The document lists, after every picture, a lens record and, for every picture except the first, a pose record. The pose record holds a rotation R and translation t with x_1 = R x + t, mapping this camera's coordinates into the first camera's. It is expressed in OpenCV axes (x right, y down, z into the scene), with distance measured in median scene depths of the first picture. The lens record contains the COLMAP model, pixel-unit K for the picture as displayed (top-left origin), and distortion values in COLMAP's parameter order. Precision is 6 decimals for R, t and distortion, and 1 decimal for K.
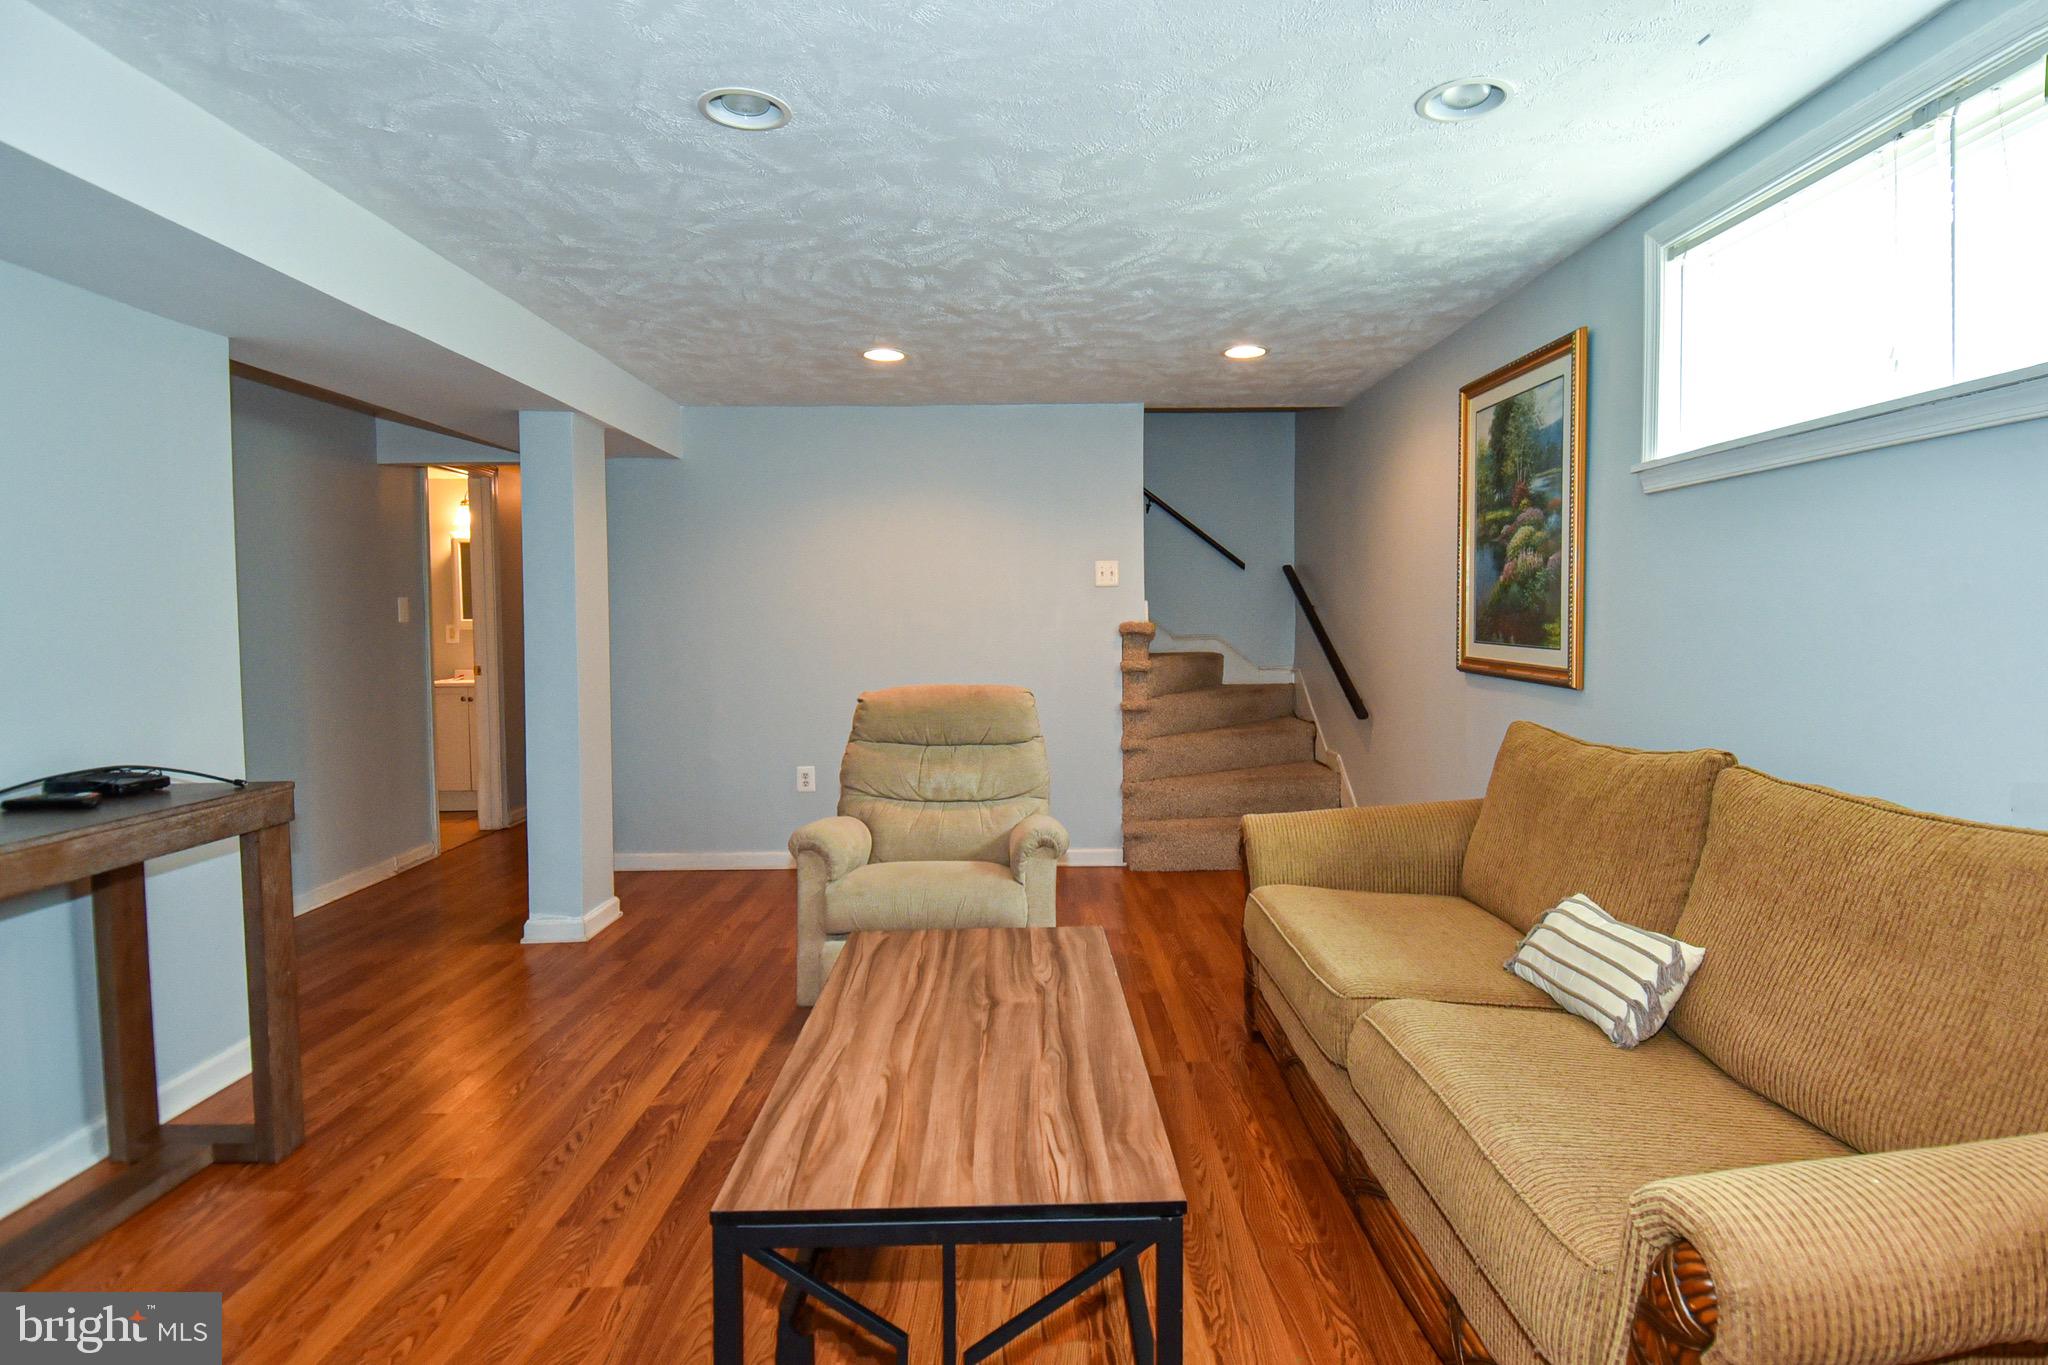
lens RADIAL K [[1116.7, 0, 1024.0], [0, 1116.7, 664.7], [0, 0, 1]] dist [0.003780, -0.038845]
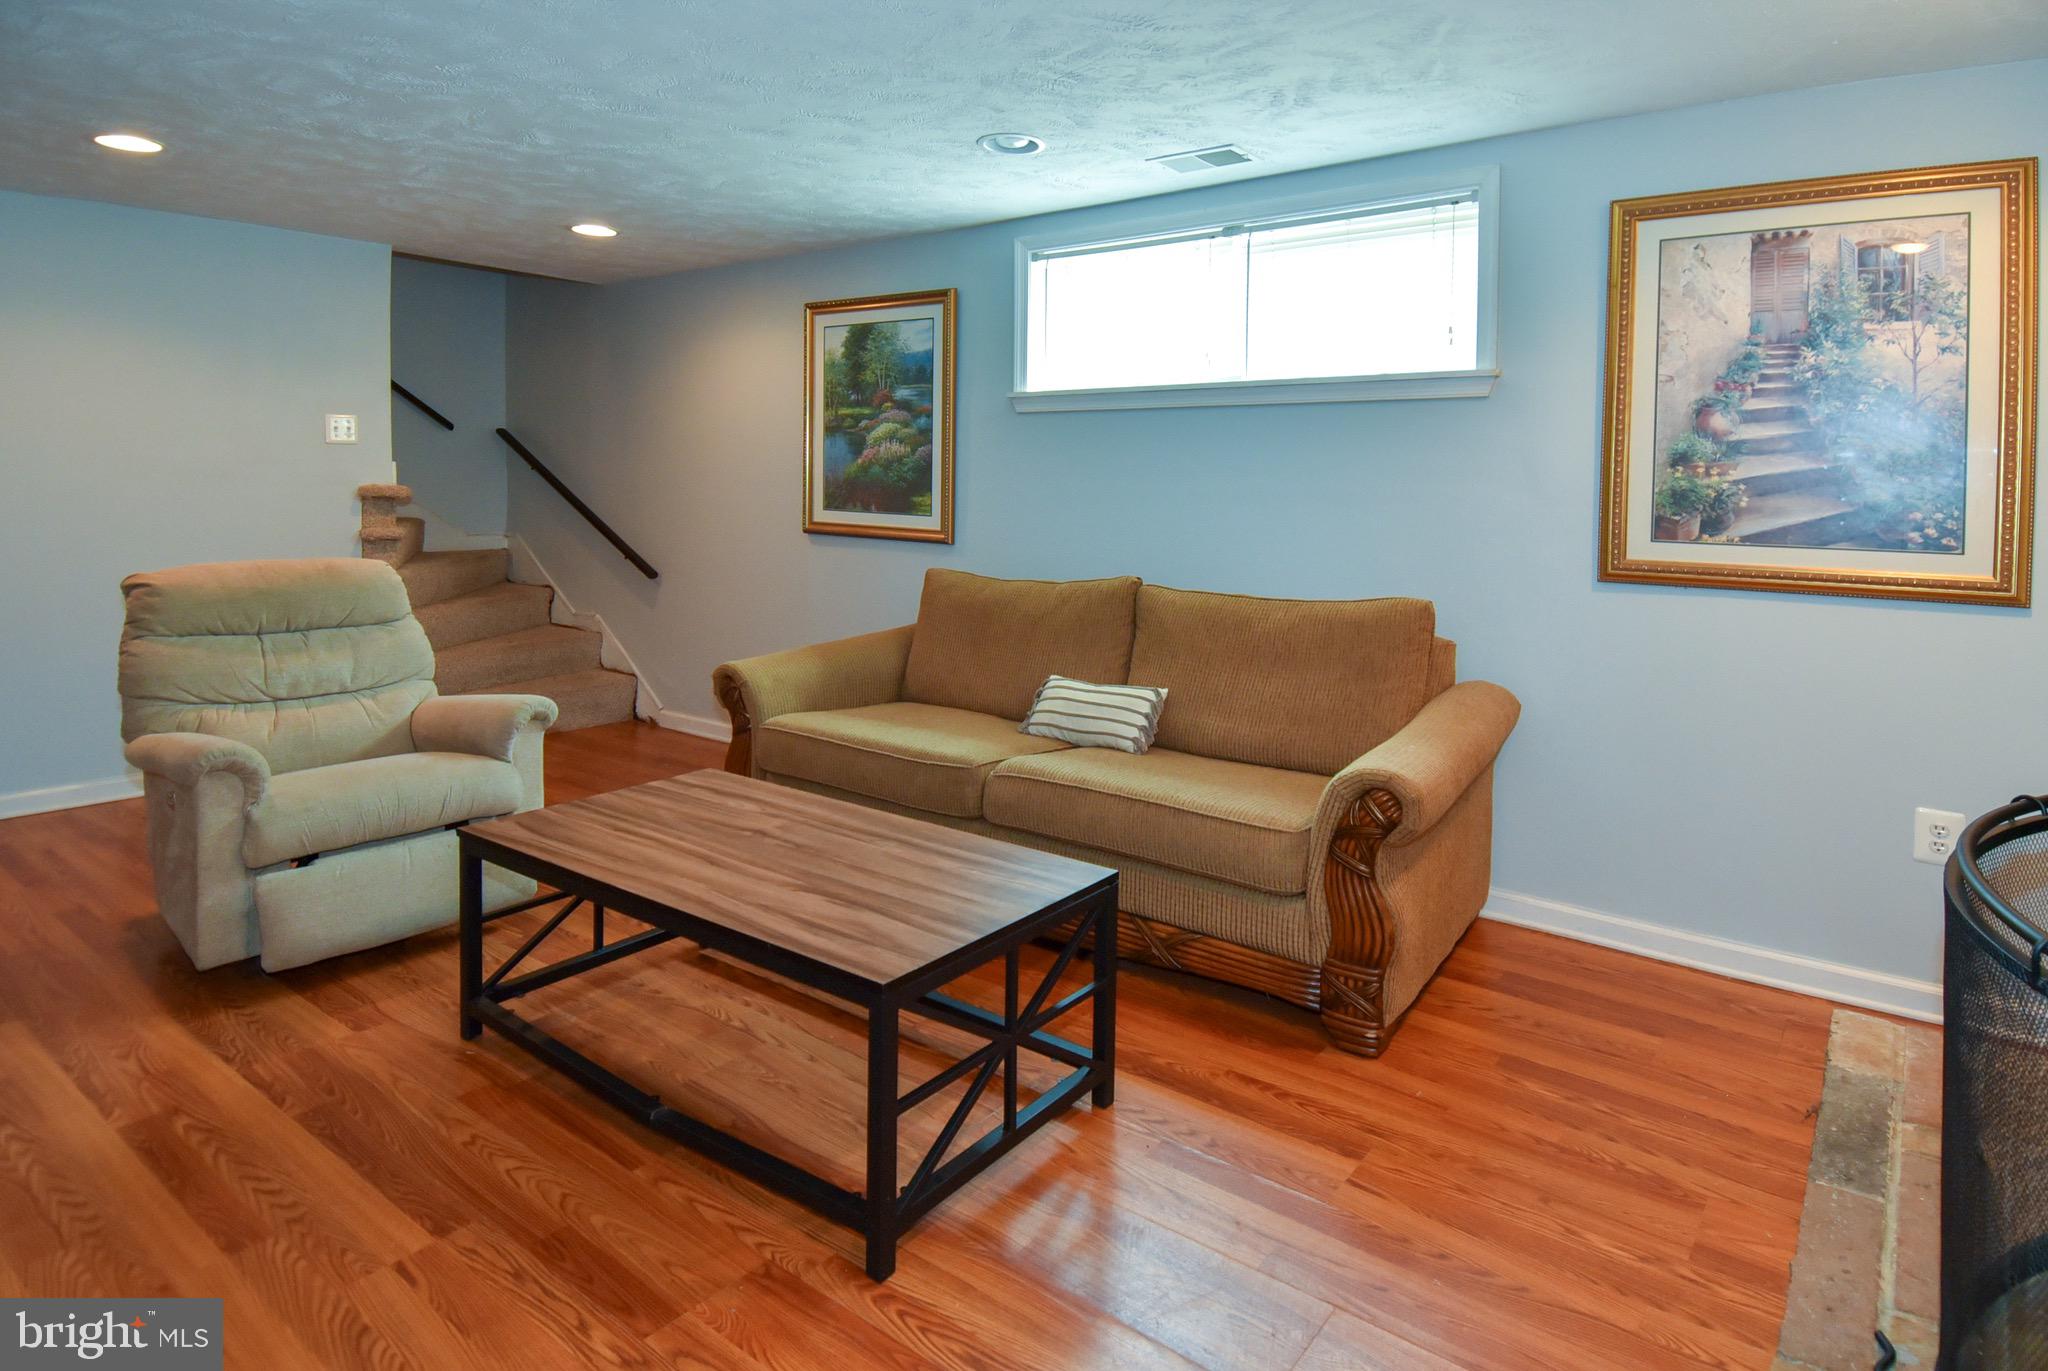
lens RADIAL K [[1128.5, 0, 1026.5], [0, 1128.5, 518.6], [0, 0, 1]] dist [0.003530, -0.040209]
pose [[0.609106, -0.009284, 0.793034, -0.586207], [0.012952, 0.999915, 0.001758, -0.011789], [-0.792983, 0.009200, 0.609174, 0.056948]]
